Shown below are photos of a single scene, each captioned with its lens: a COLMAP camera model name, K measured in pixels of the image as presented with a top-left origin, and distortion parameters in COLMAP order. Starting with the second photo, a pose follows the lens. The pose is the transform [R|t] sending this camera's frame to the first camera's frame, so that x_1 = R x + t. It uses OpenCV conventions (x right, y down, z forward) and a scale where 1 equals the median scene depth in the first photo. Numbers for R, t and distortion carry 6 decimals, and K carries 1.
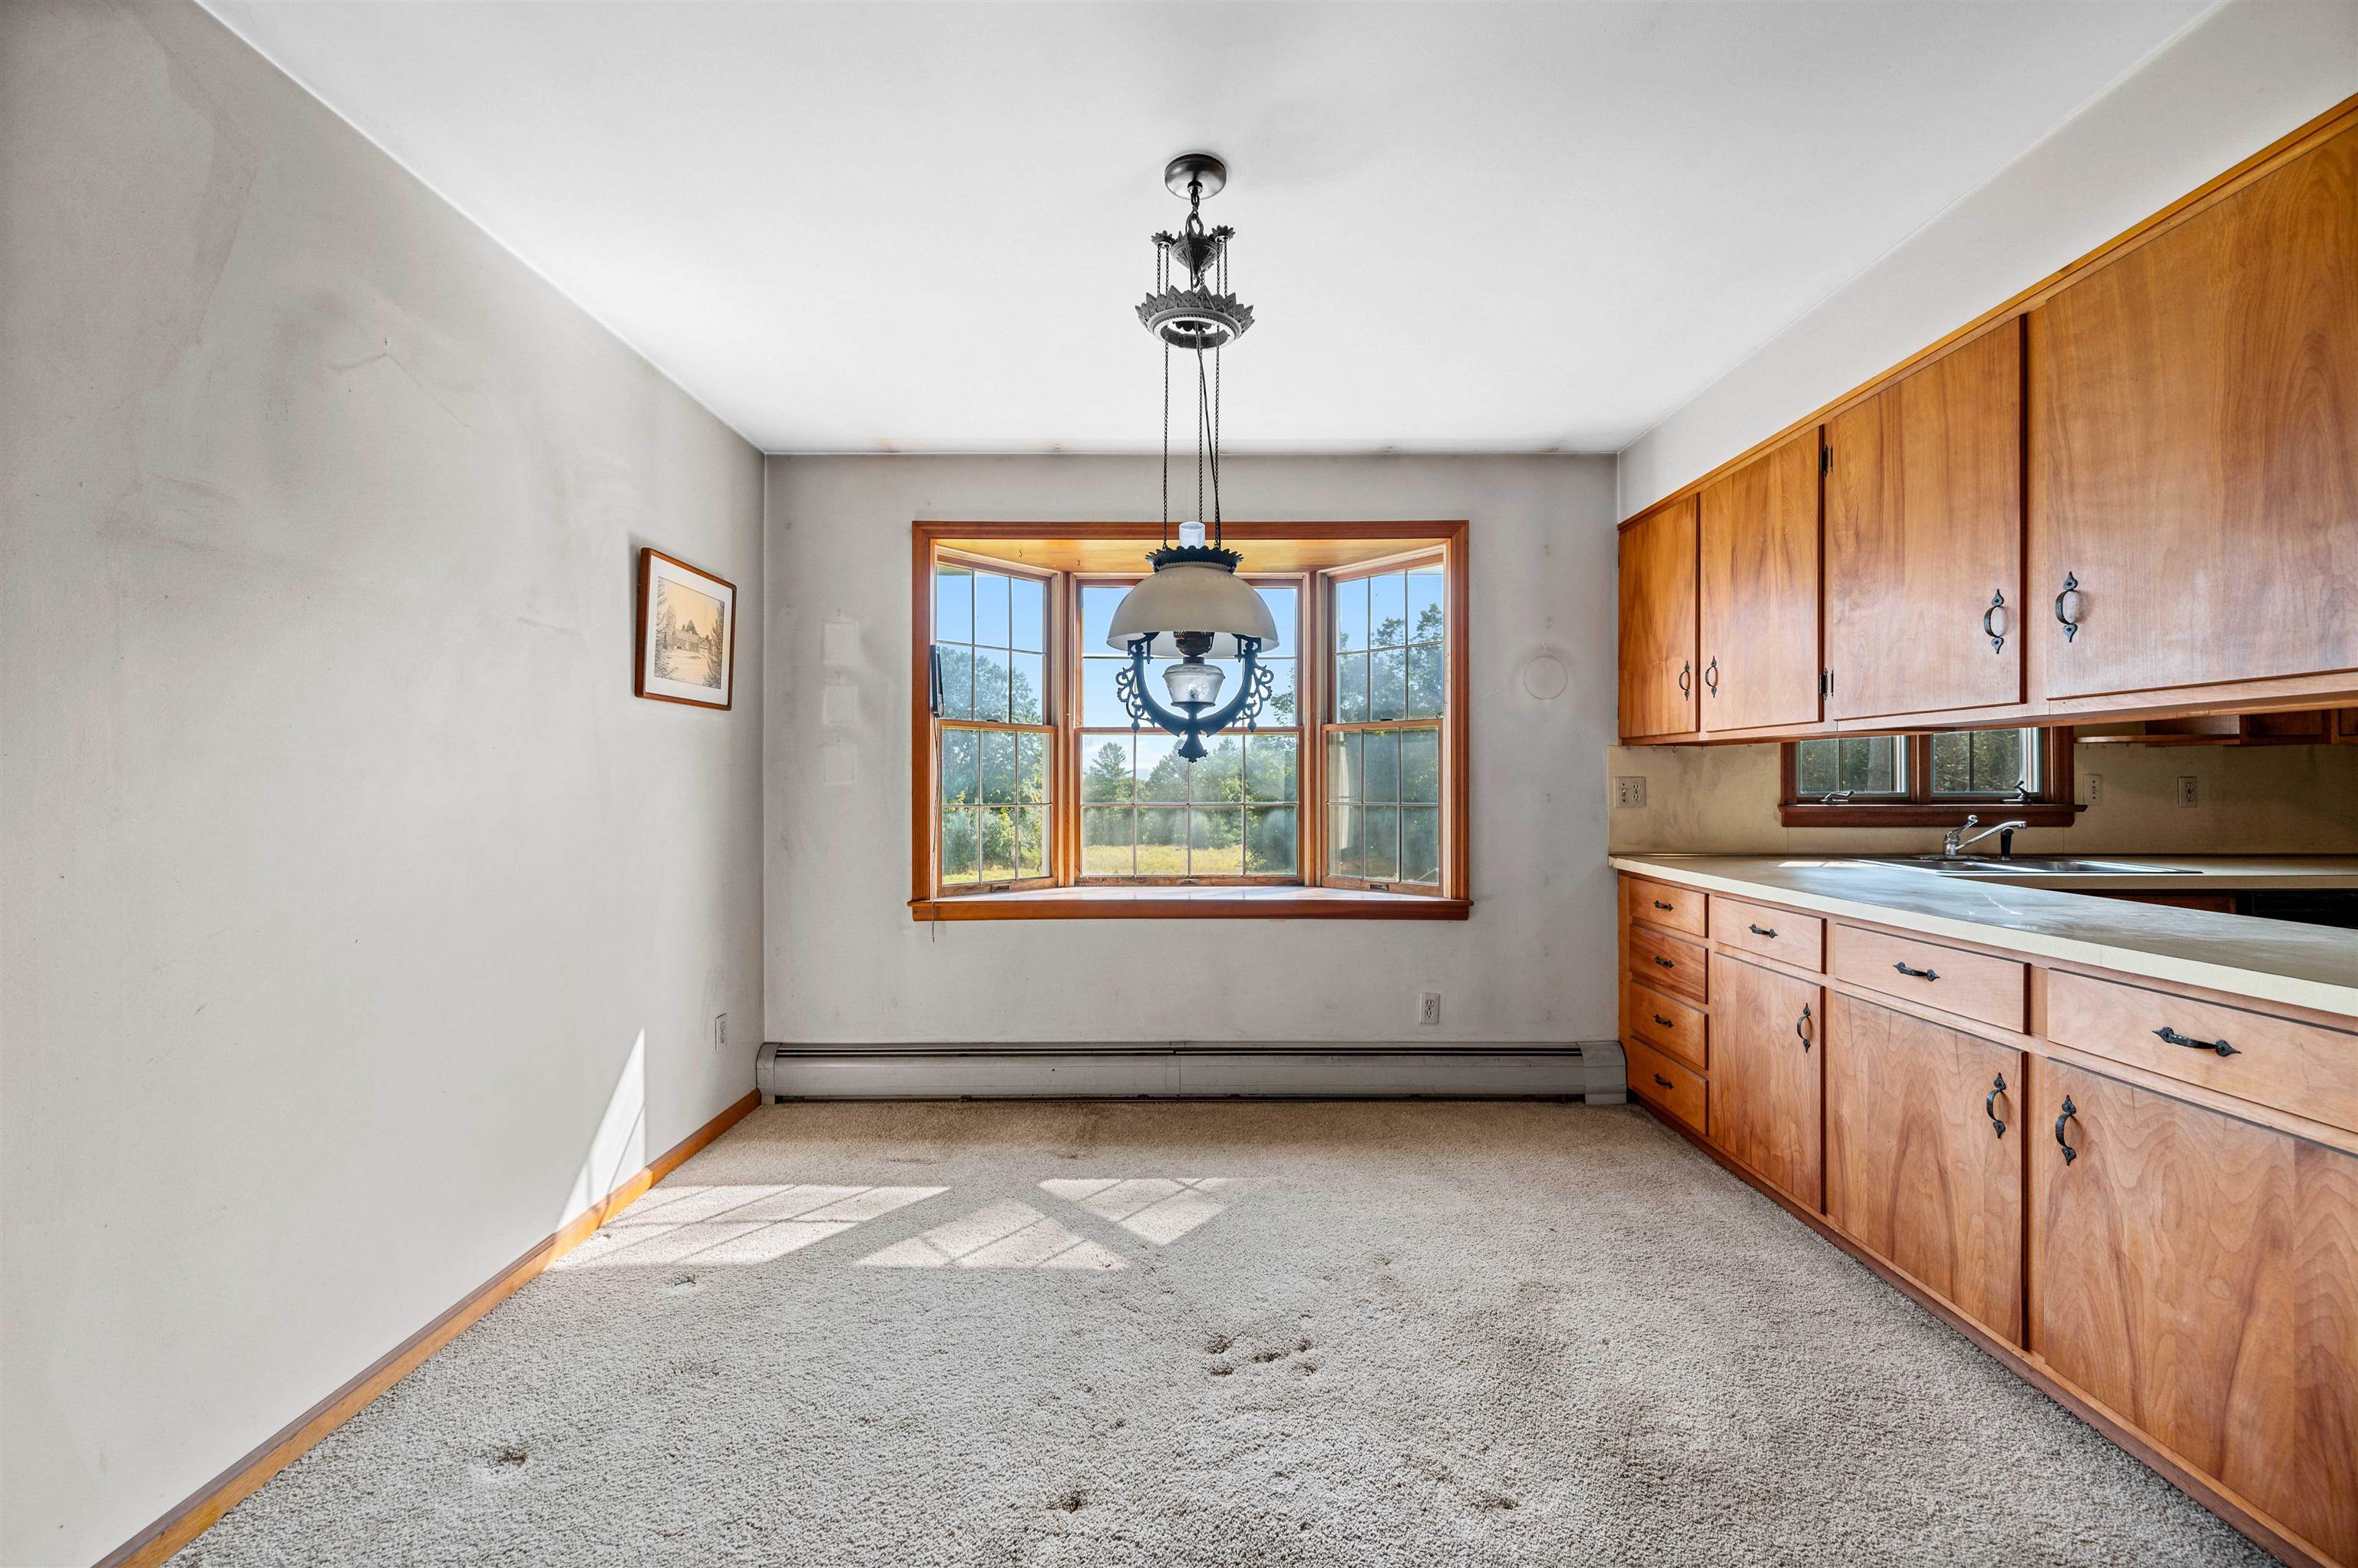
lens RADIAL K [[944.3, 0, 1178.6], [0, 944.3, 771.1], [0, 0, 1]] dist [-0.000581, 0.000149]
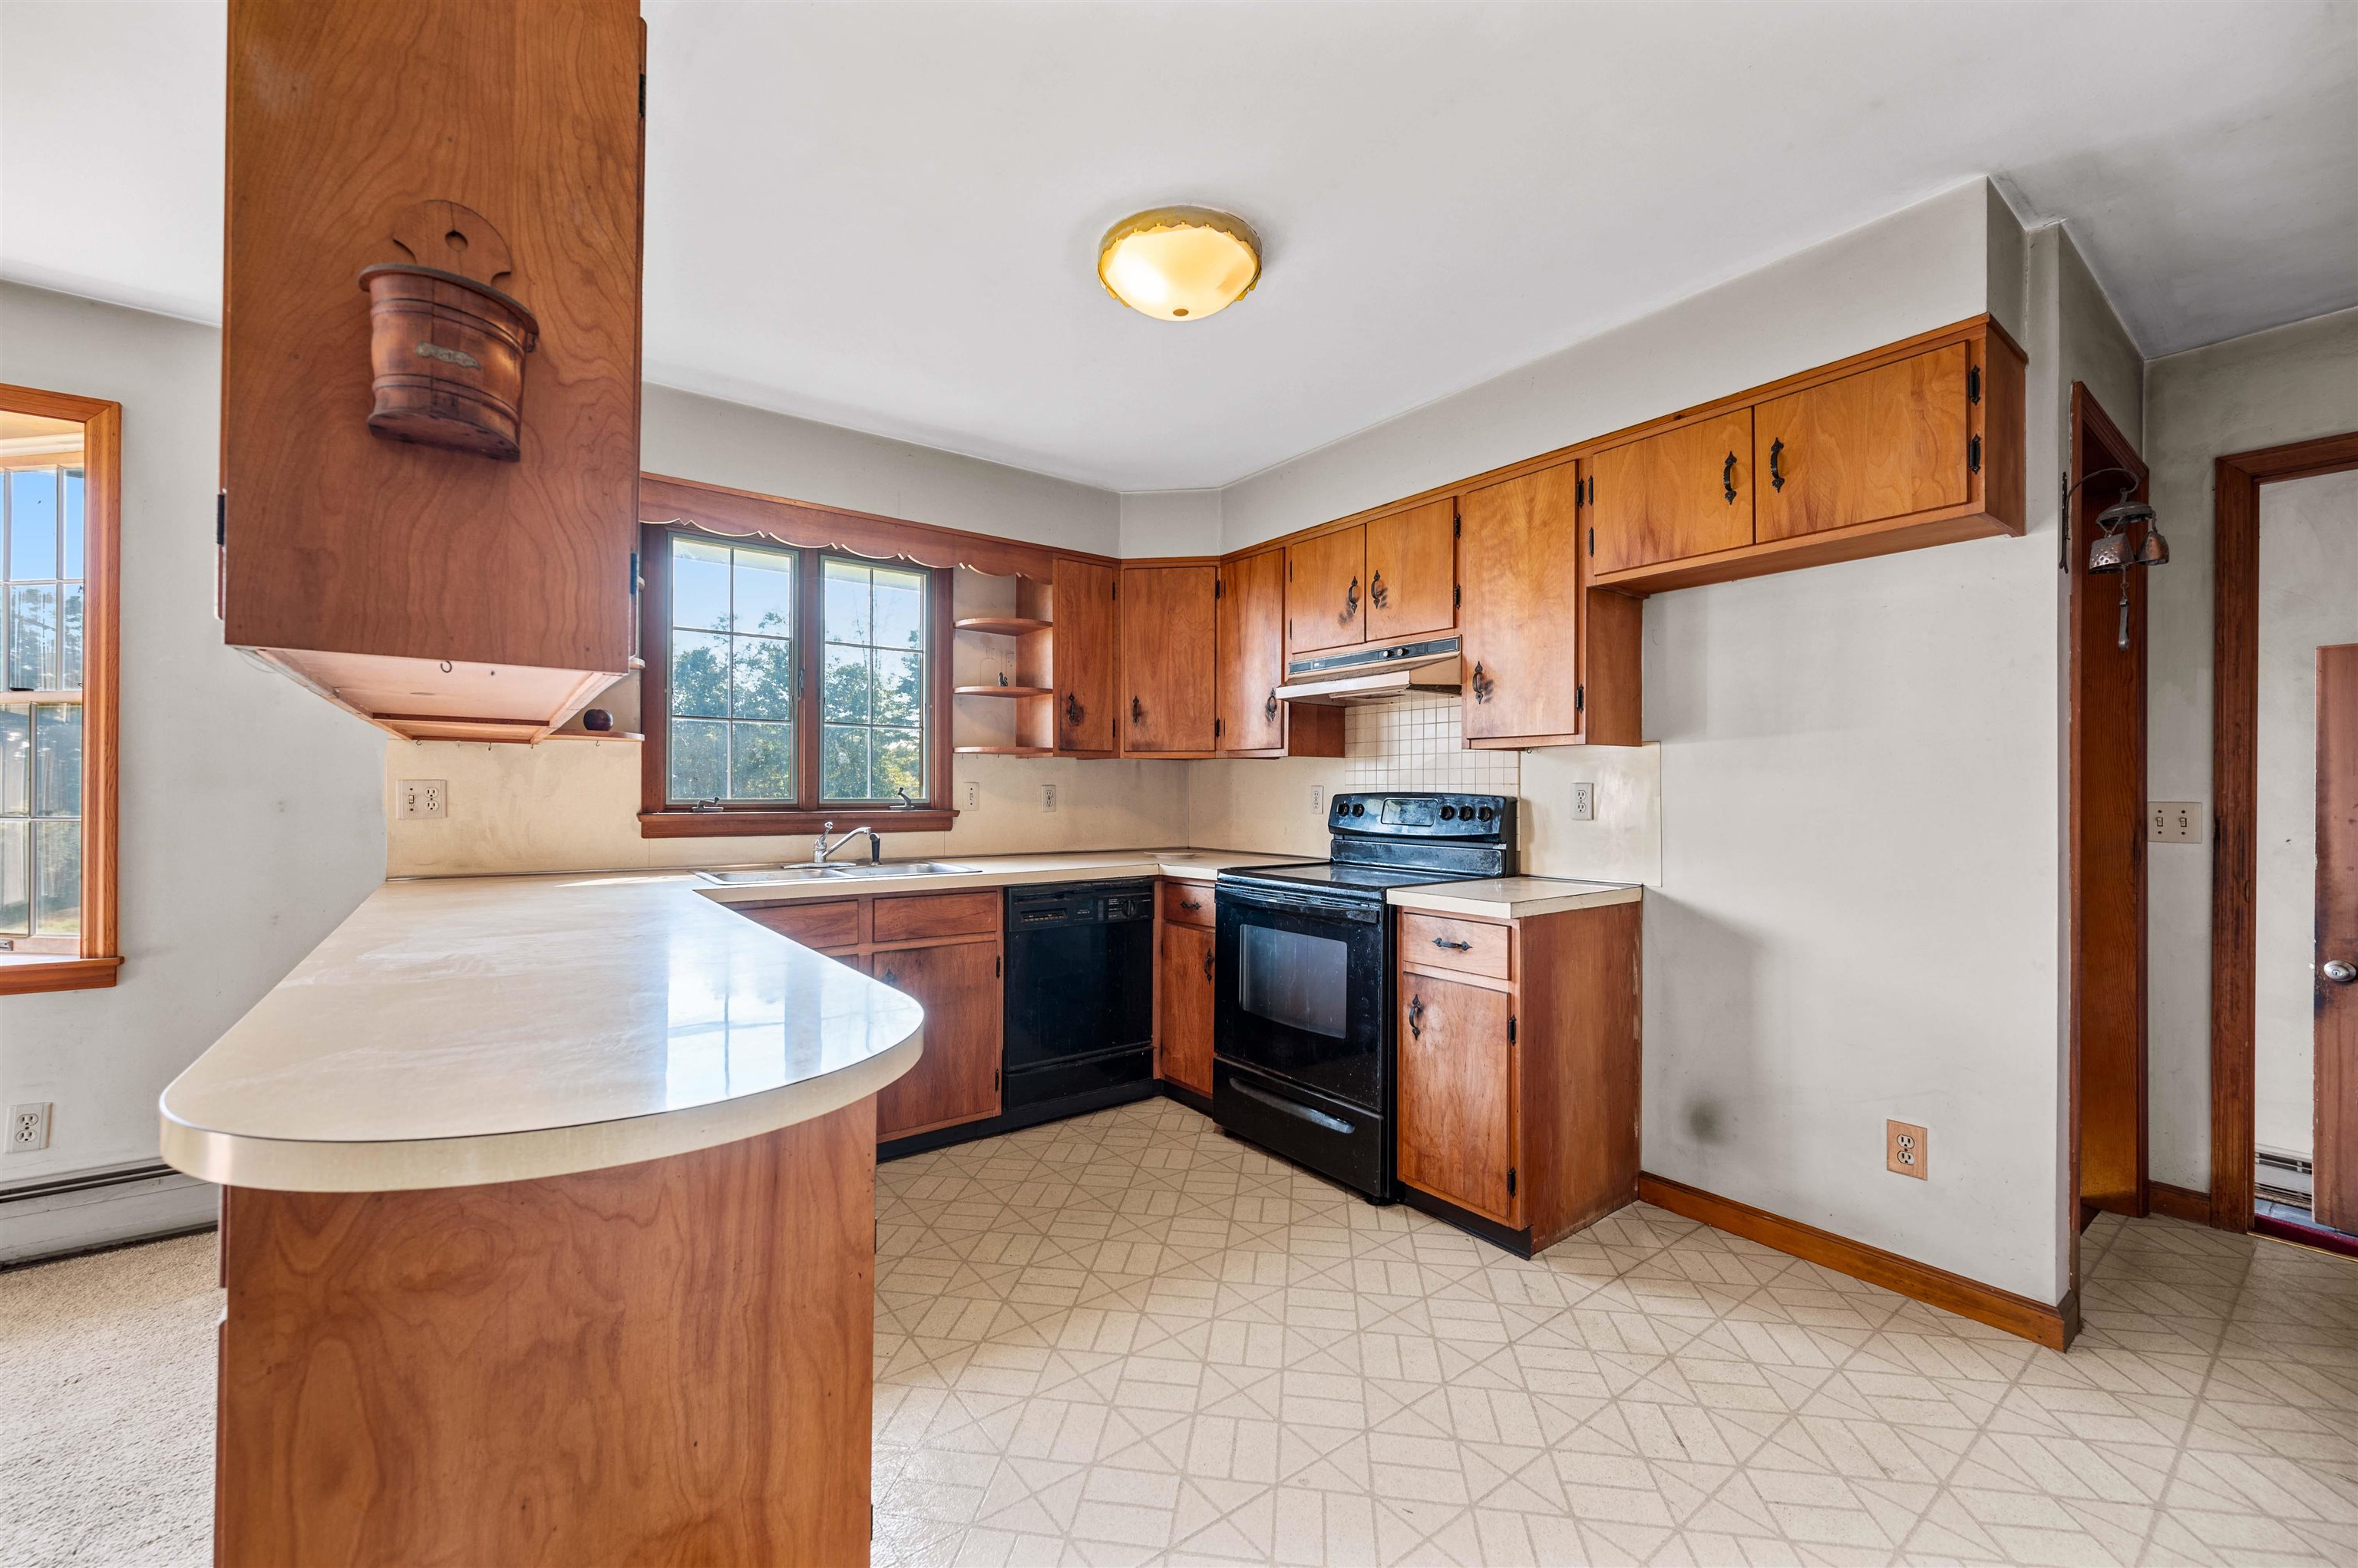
lens RADIAL K [[935.4, 0, 1179.0], [0, 935.4, 784.0], [0, 0, 1]] dist [-0.000197, 0.000040]
pose [[0.801843, 0.008511, 0.597474, 0.518589], [-0.012415, 0.999920, 0.002416, 0.000081], [-0.597406, -0.009355, 0.801885, -0.002726]]
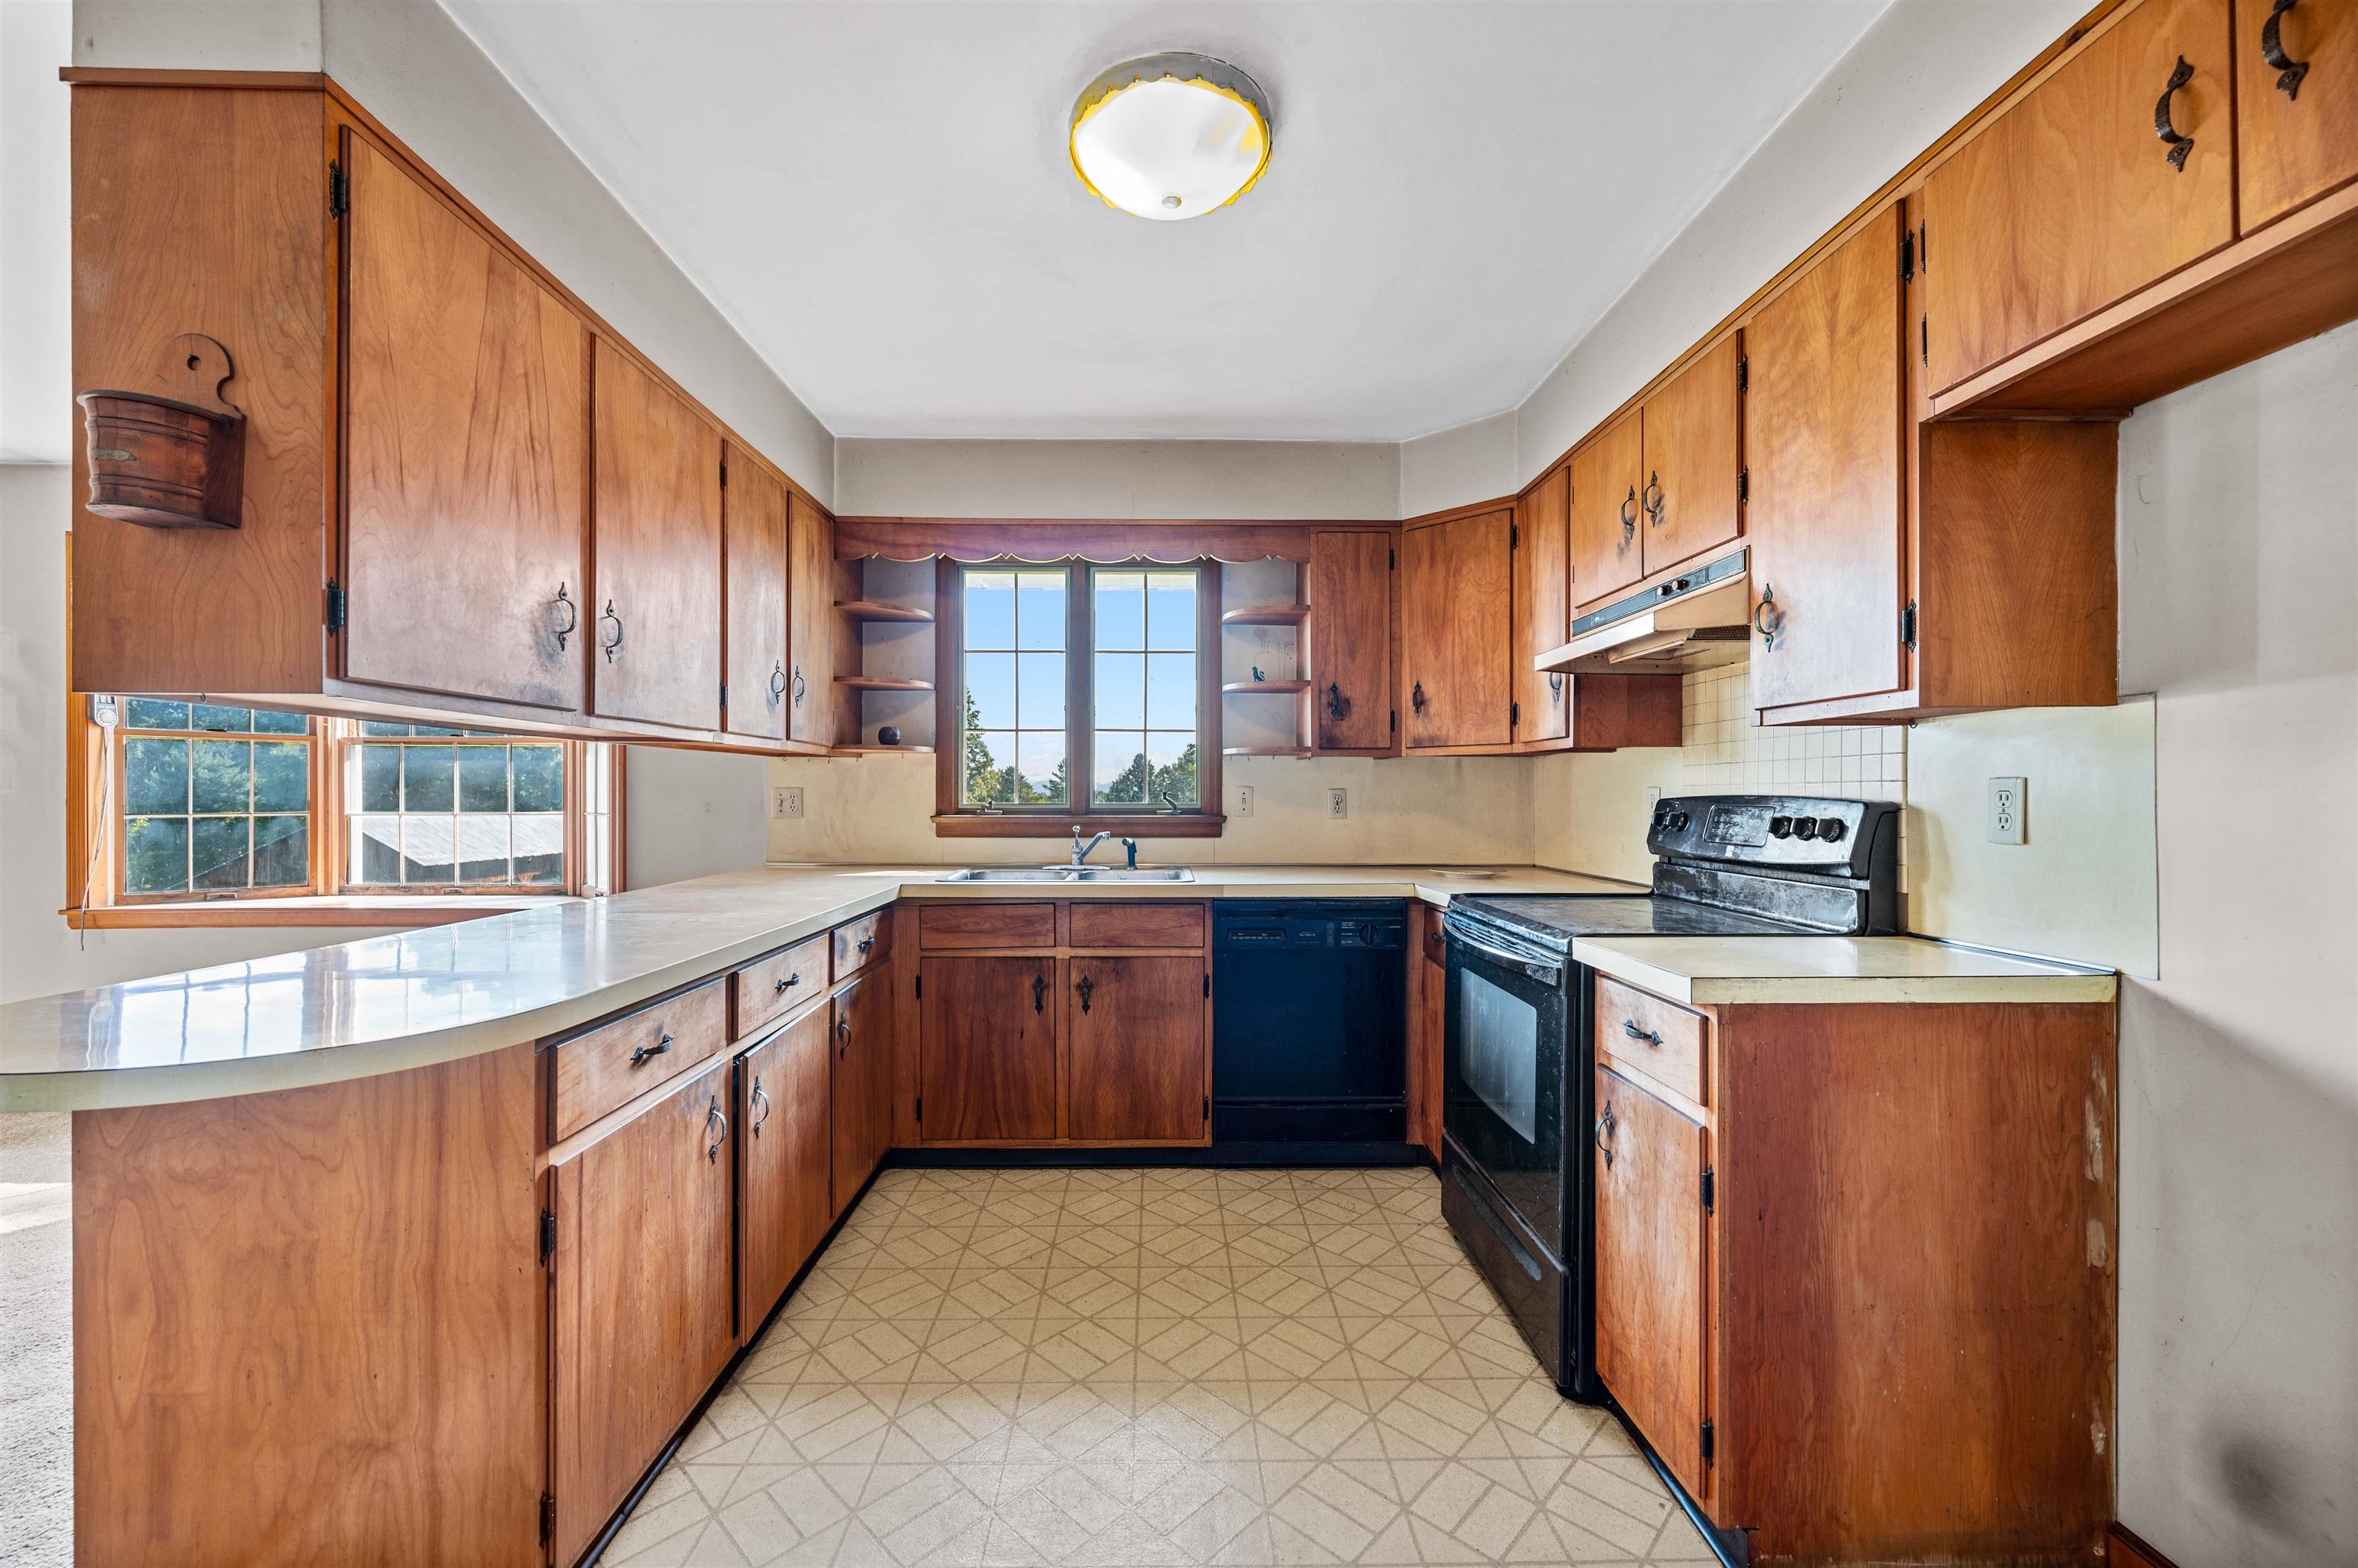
lens RADIAL K [[939.2, 0, 1174.7], [0, 939.2, 793.2], [0, 0, 1]] dist [-0.000112, 0.000040]
pose [[0.999959, 0.001784, 0.008844, 0.884545], [-0.001882, 0.999937, 0.011072, 0.000138], [-0.008823, -0.011088, 0.999900, -0.010431]]
